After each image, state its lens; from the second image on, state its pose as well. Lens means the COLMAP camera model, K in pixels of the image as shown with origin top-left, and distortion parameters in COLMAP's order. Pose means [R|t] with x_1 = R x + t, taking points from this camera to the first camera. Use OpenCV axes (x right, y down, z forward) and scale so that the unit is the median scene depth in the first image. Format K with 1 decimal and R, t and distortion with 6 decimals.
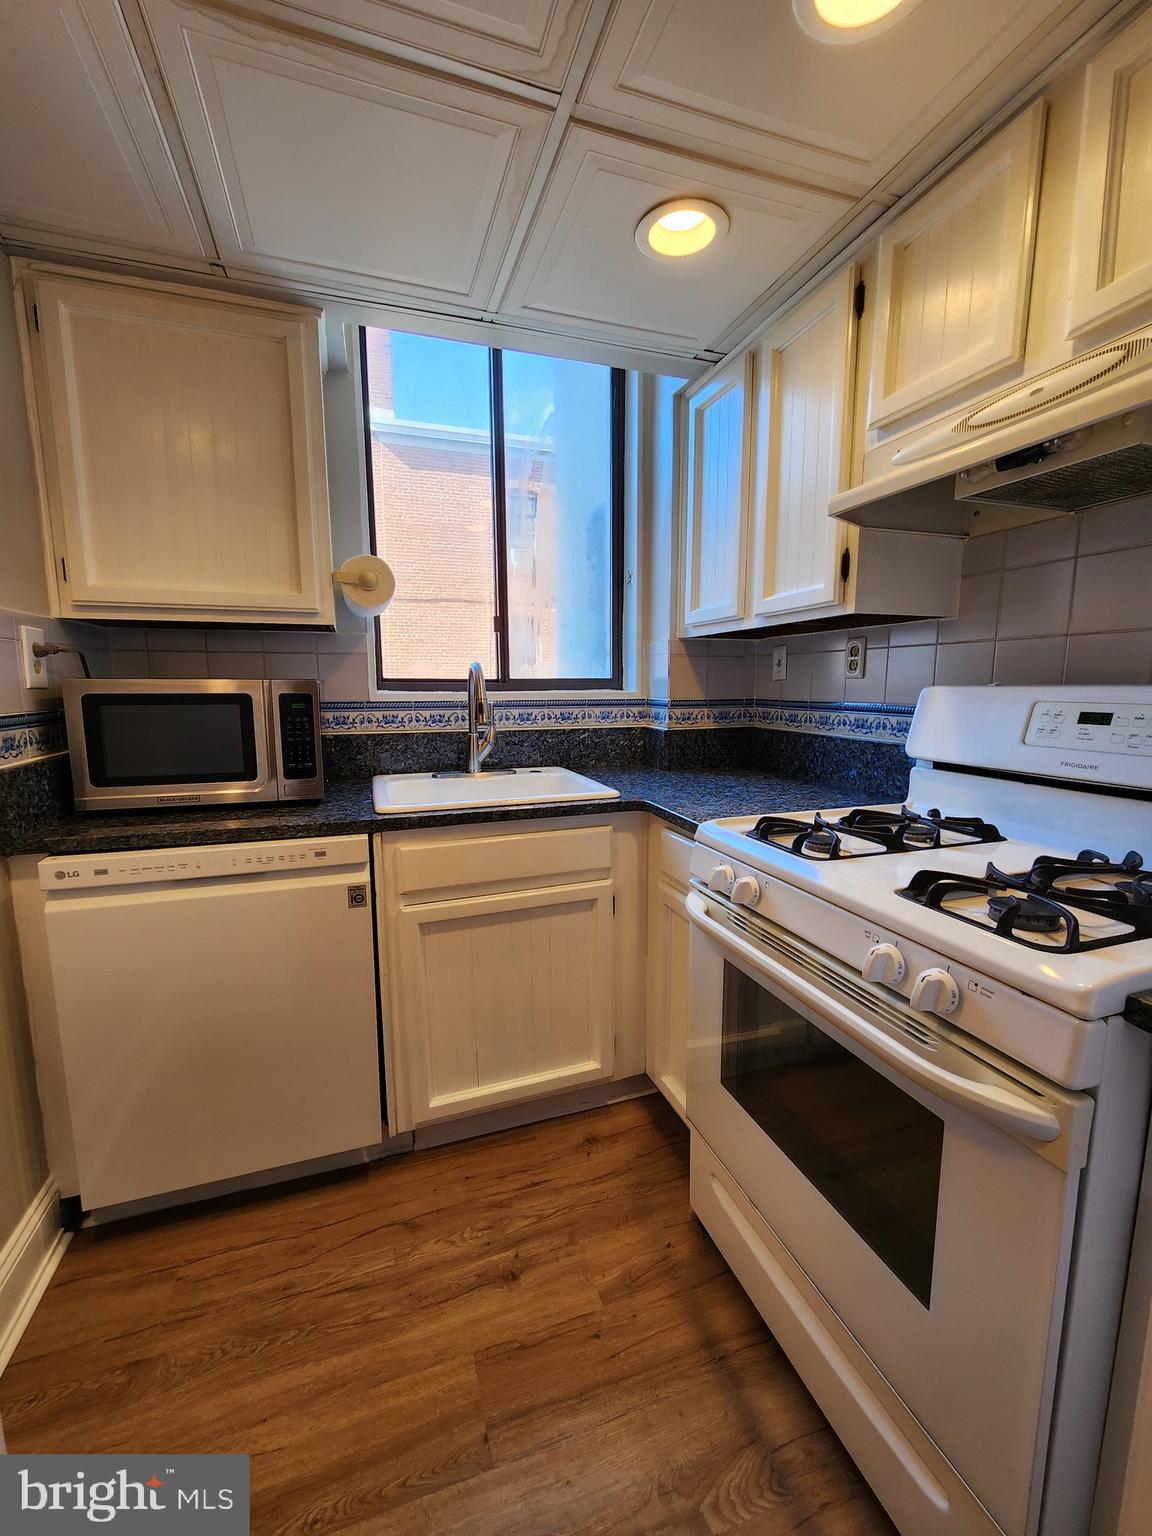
lens RADIAL K [[626.5, 0, 576.7], [0, 626.5, 770.2], [0, 0, 1]] dist [-0.000003, -0.000491]
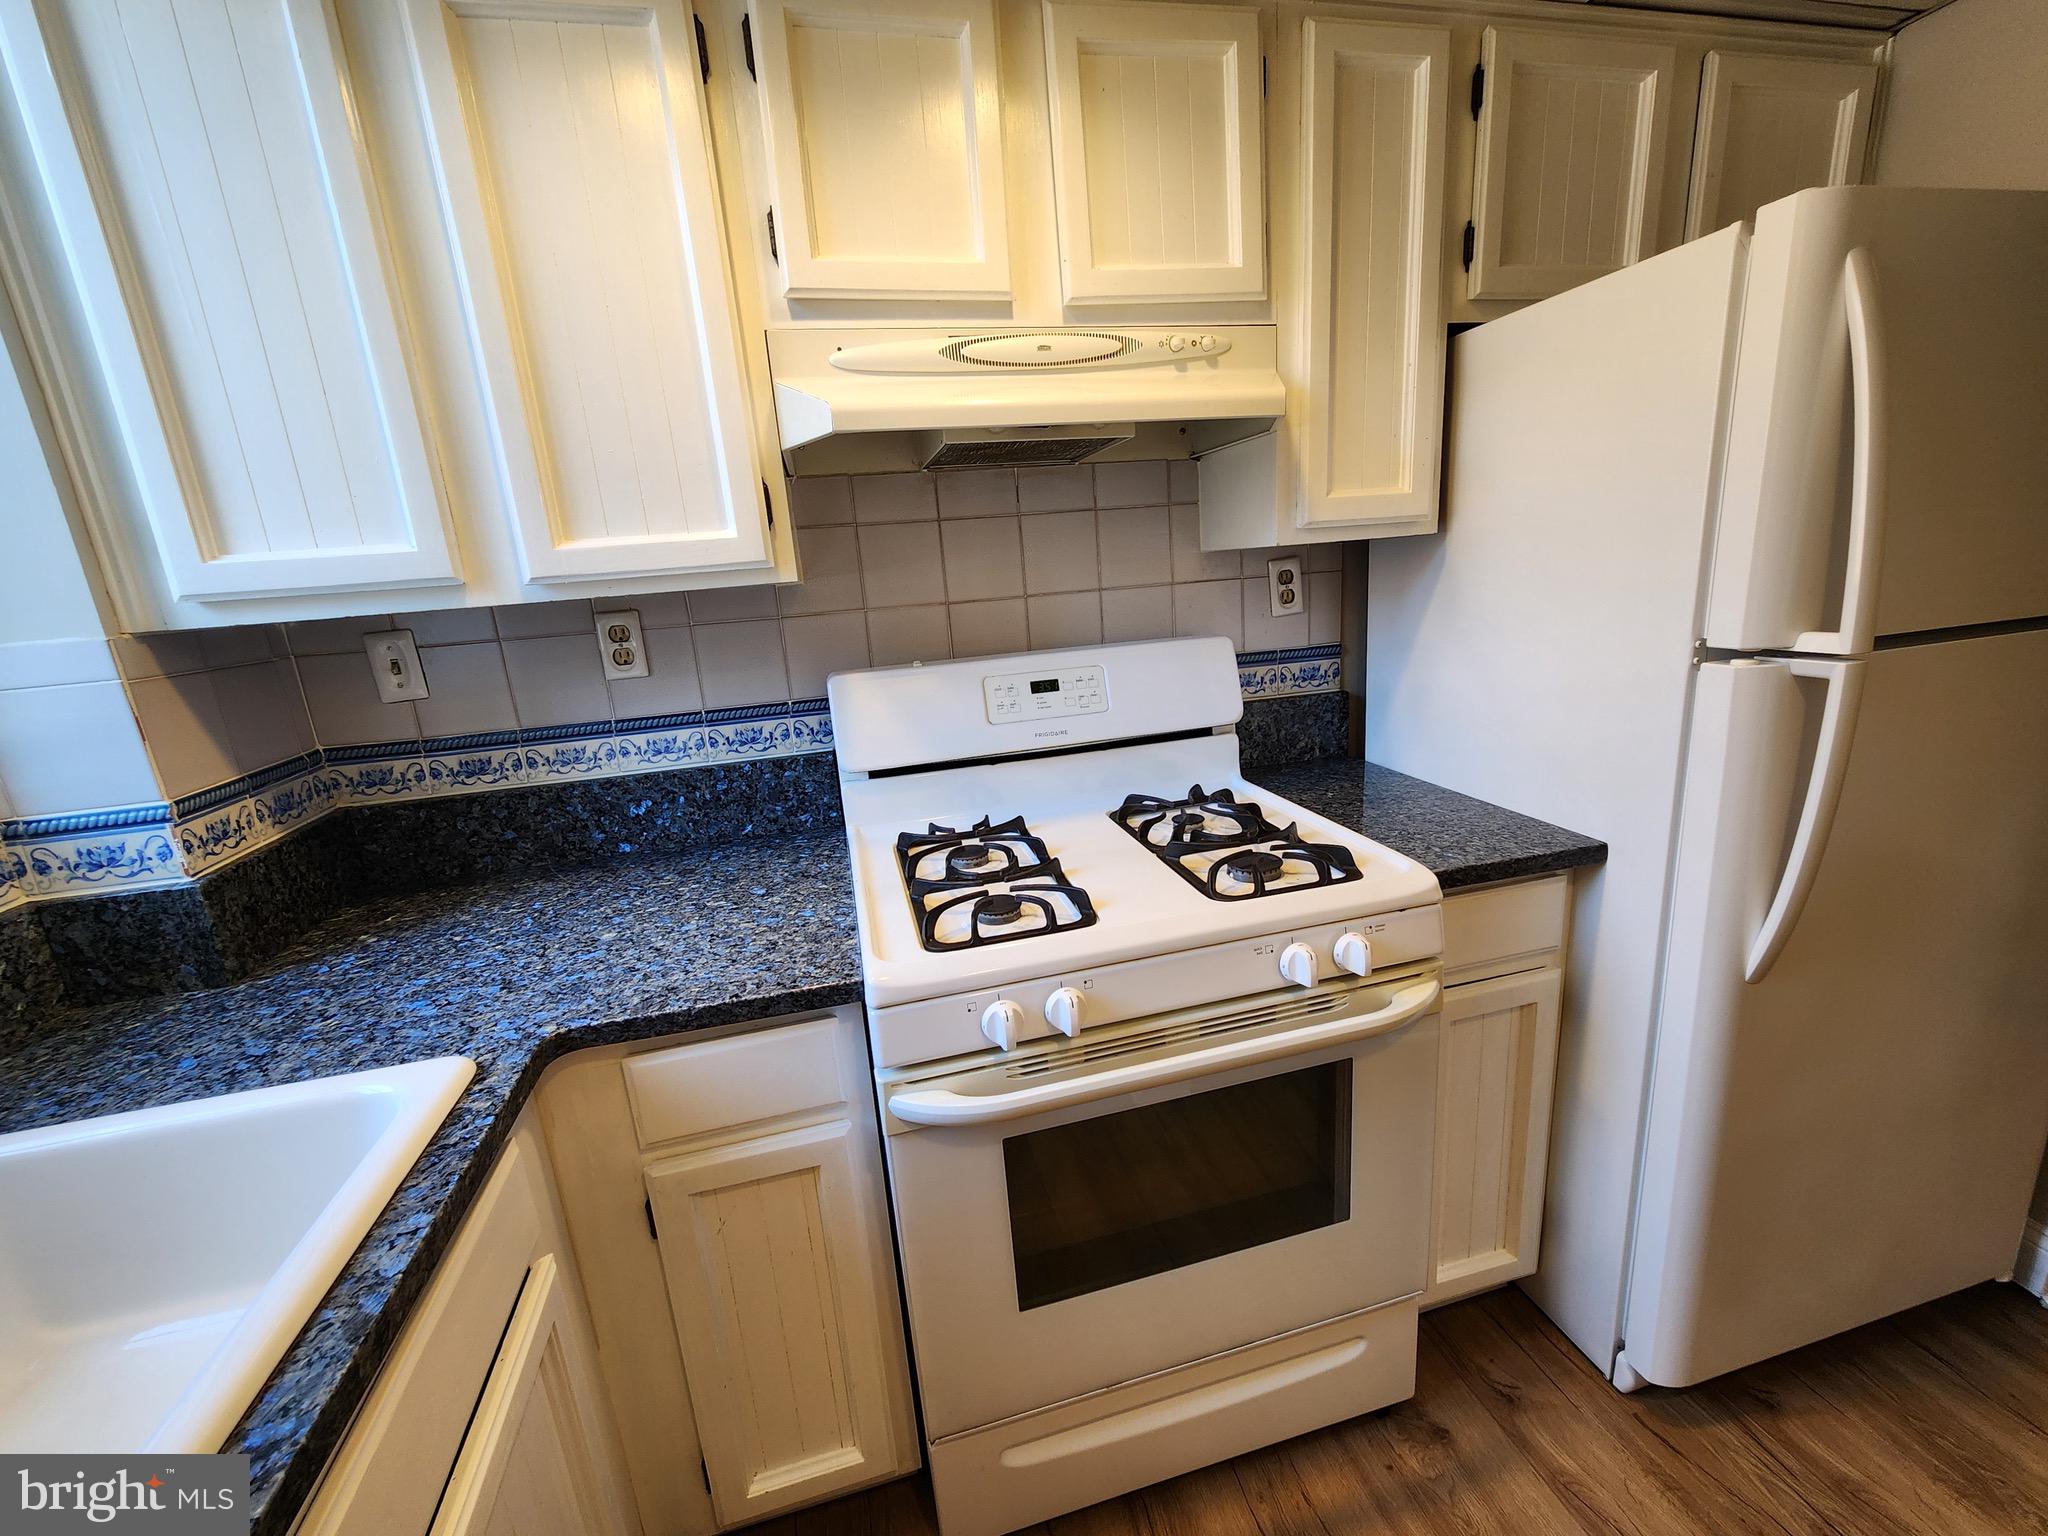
lens RADIAL K [[835.3, 0, 1025.1], [0, 835.3, 769.6], [0, 0, 1]] dist [-0.000003, -0.000491]
pose [[0.091000, -0.240610, 0.966347, -0.415032], [0.209884, 0.953210, 0.217574, -0.200237], [-0.973482, 0.183021, 0.137242, 0.674378]]
